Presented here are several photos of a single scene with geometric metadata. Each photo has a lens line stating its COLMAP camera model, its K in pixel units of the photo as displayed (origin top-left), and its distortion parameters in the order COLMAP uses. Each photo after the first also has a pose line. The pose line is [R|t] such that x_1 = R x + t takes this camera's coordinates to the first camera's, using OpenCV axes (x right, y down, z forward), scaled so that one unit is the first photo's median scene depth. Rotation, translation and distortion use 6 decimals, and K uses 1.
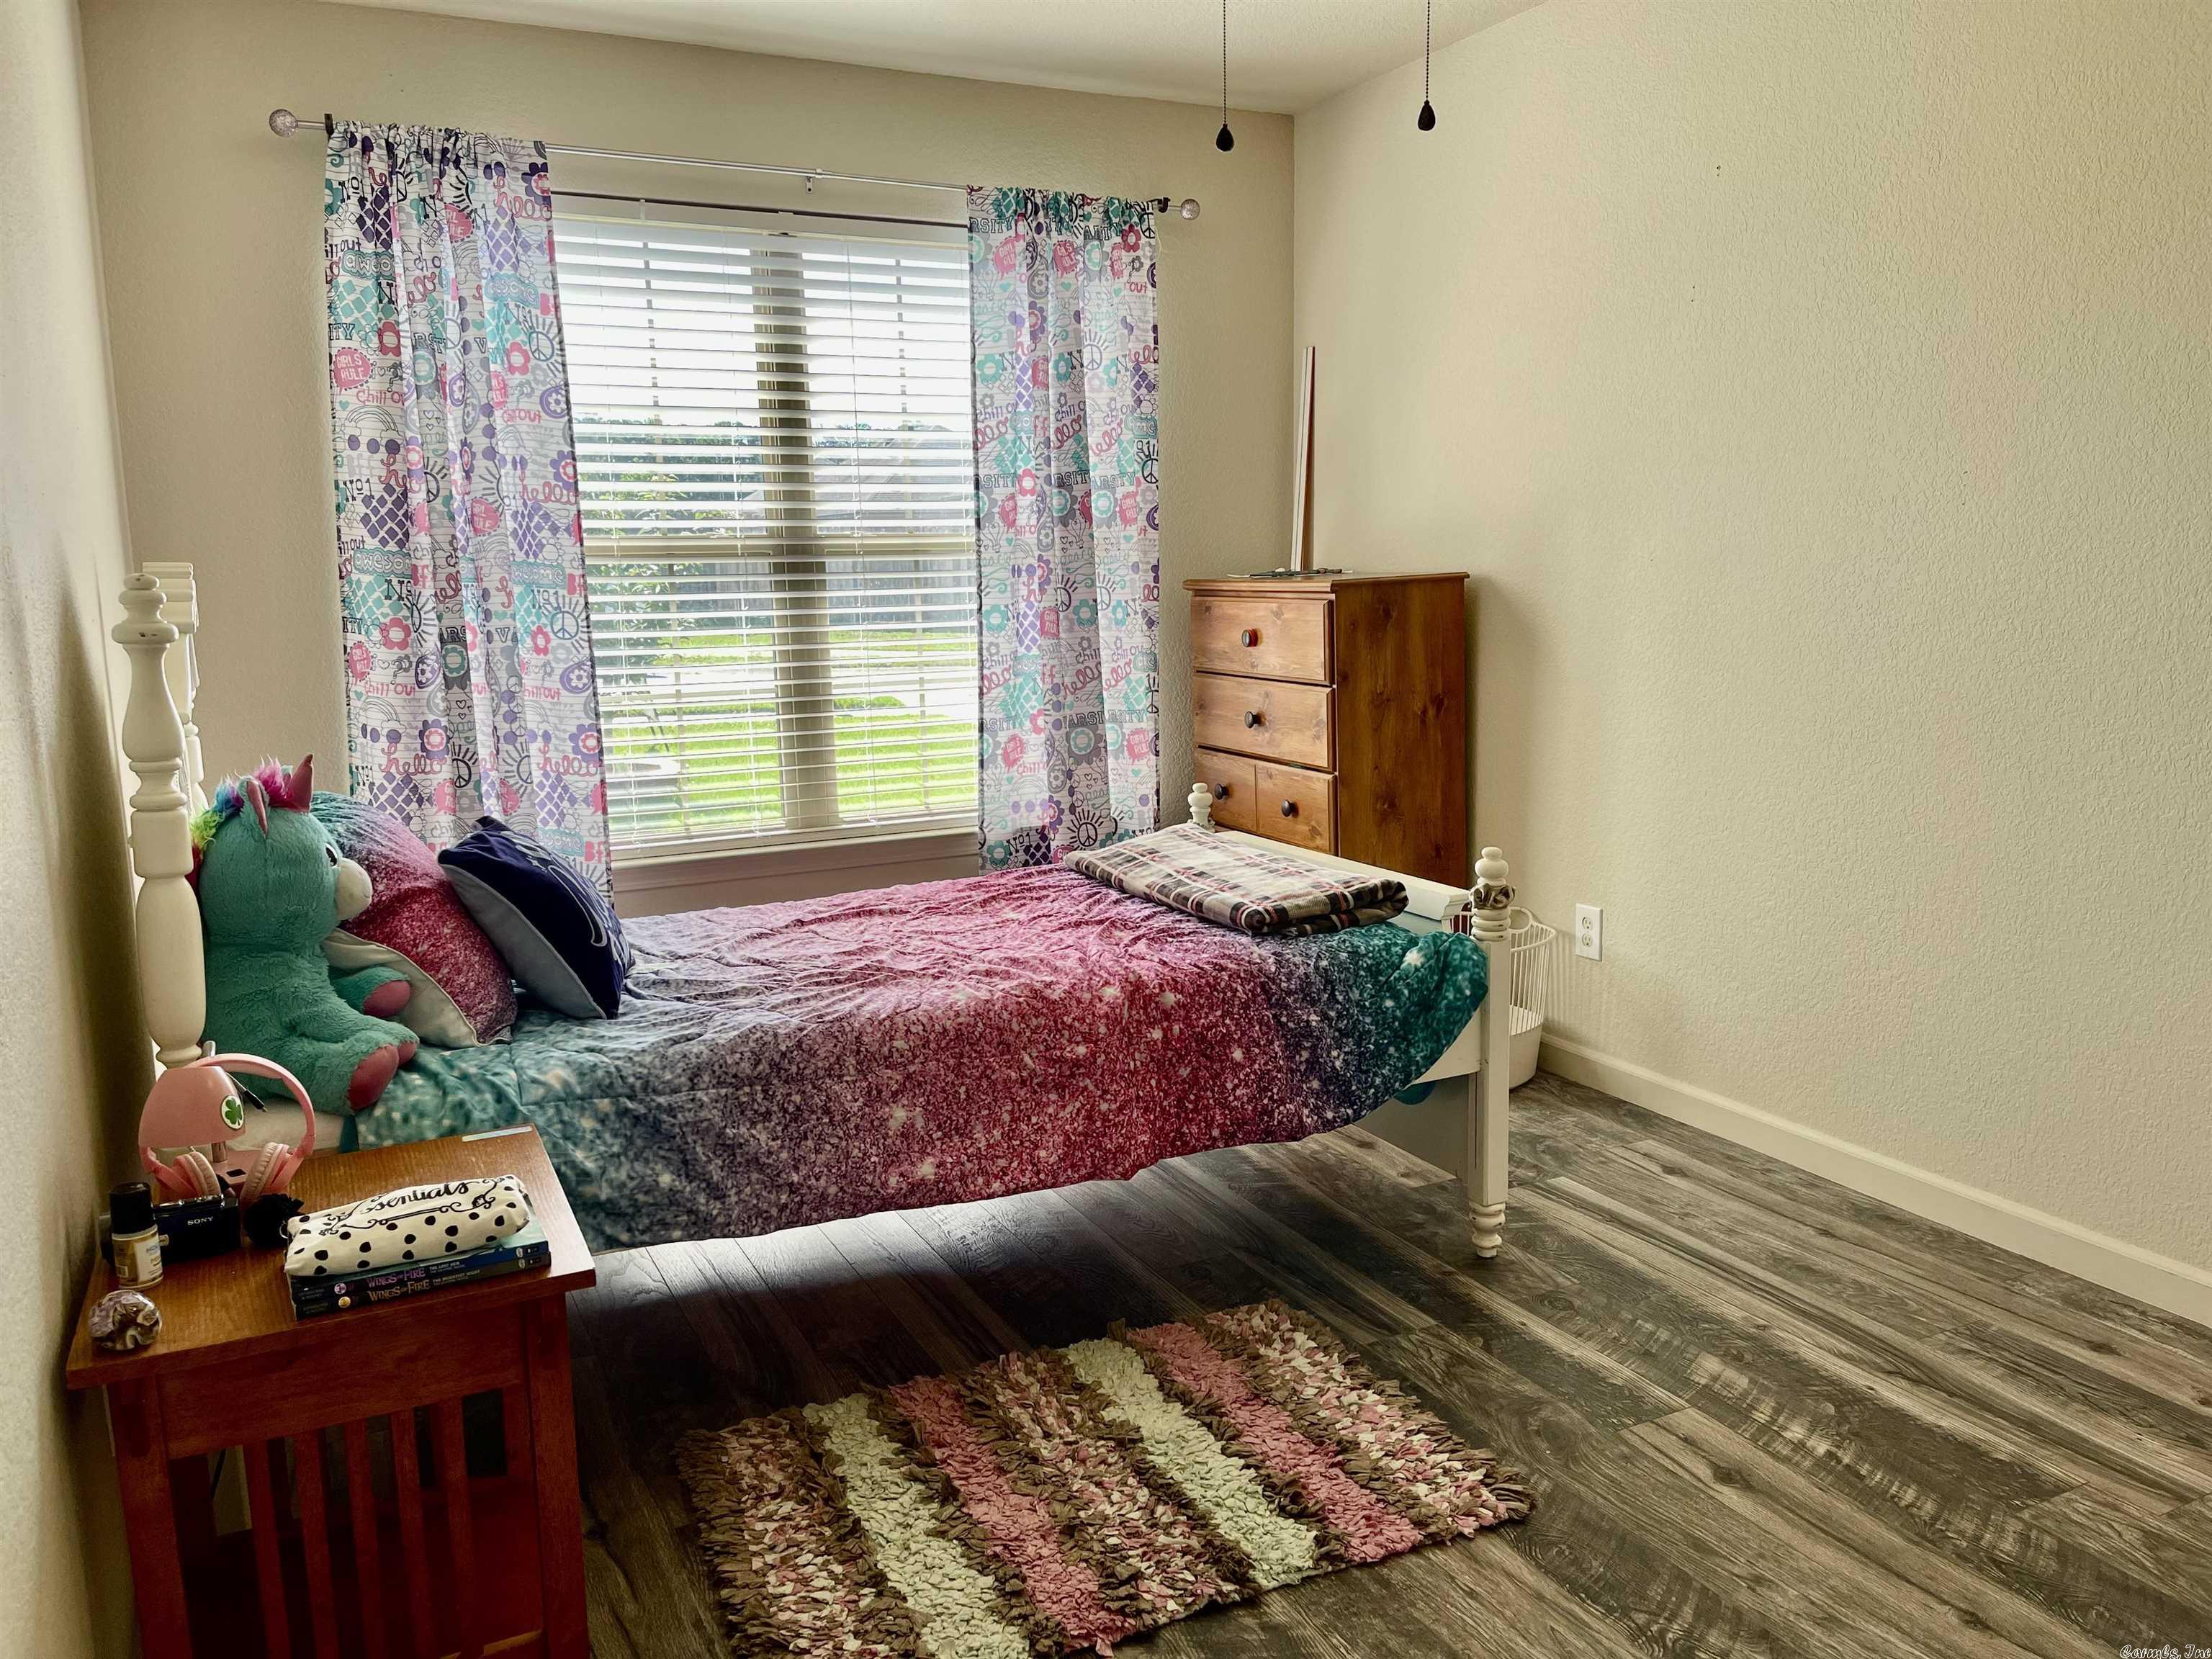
lens RADIAL K [[1657.8, 0, 1106.4], [0, 1657.8, 827.7], [0, 0, 1]] dist [0.070452, -0.094516]
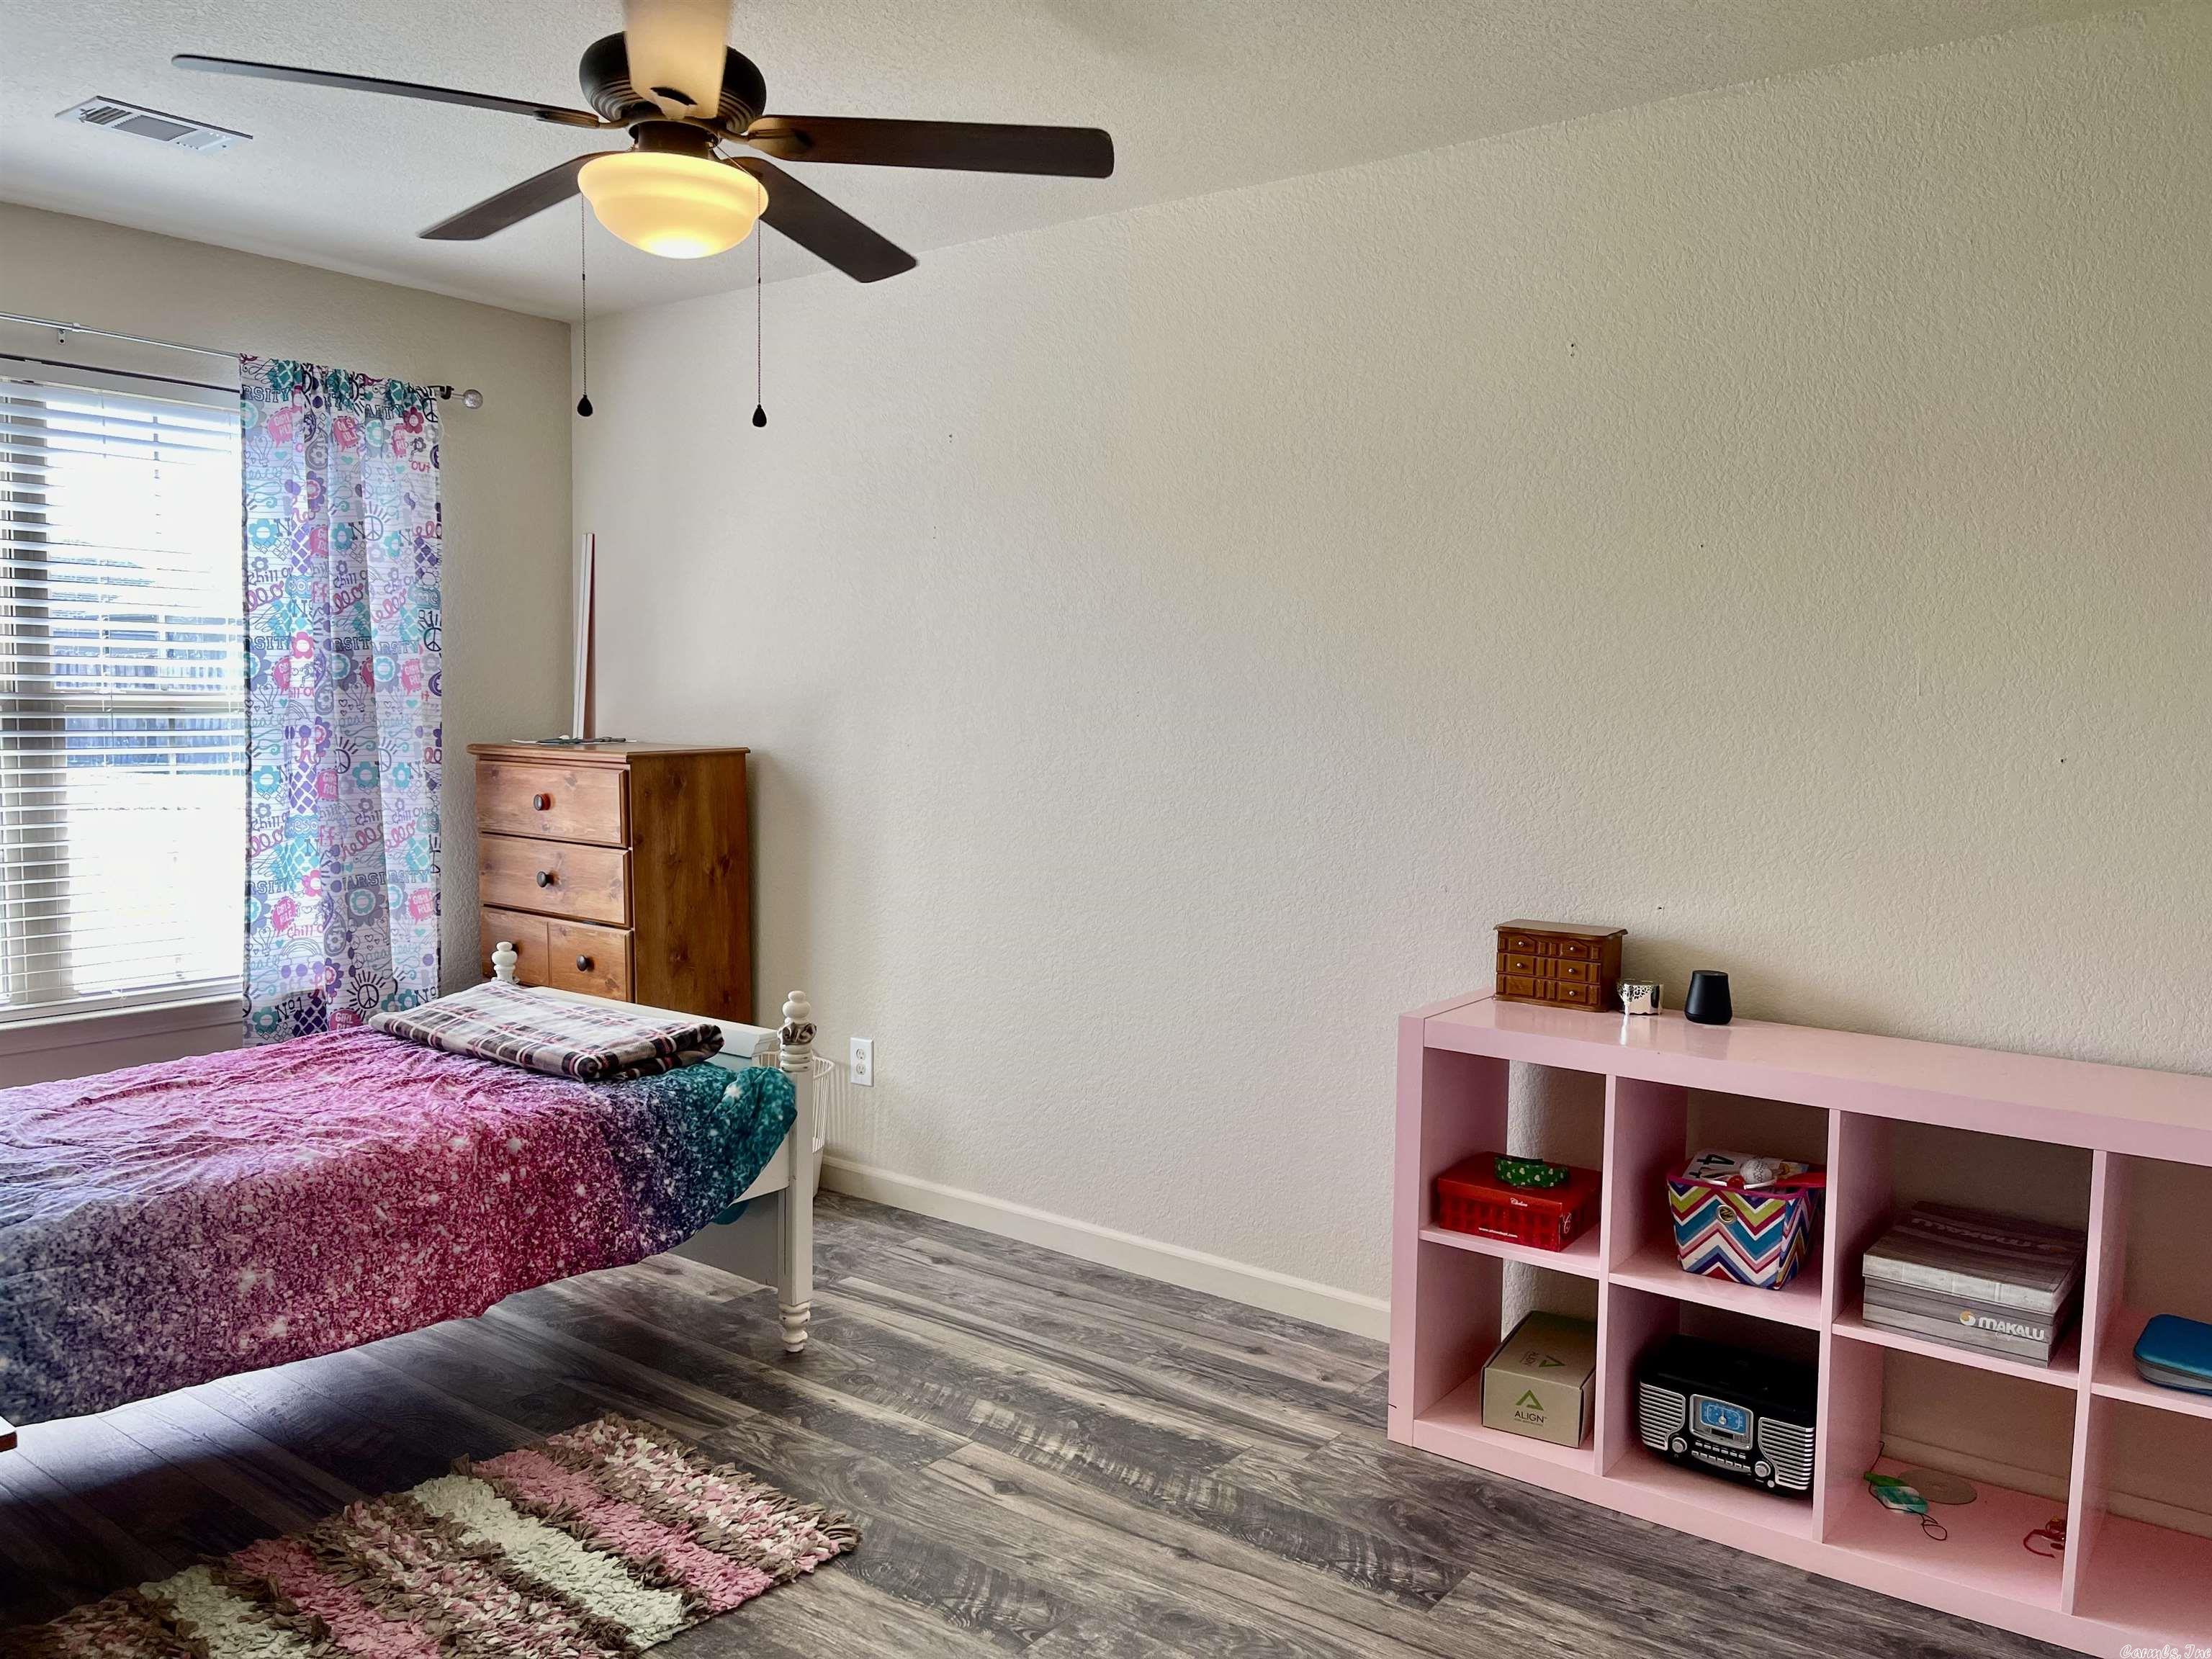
lens RADIAL K [[1690.1, 0, 1056.7], [0, 1690.1, 823.9], [0, 0, 1]] dist [0.059193, -0.100877]
pose [[0.908695, 0.000321, 0.417460, -0.102051], [0.036275, 0.996156, -0.079727, -0.004119], [-0.415881, 0.087591, 0.905191, -0.171023]]
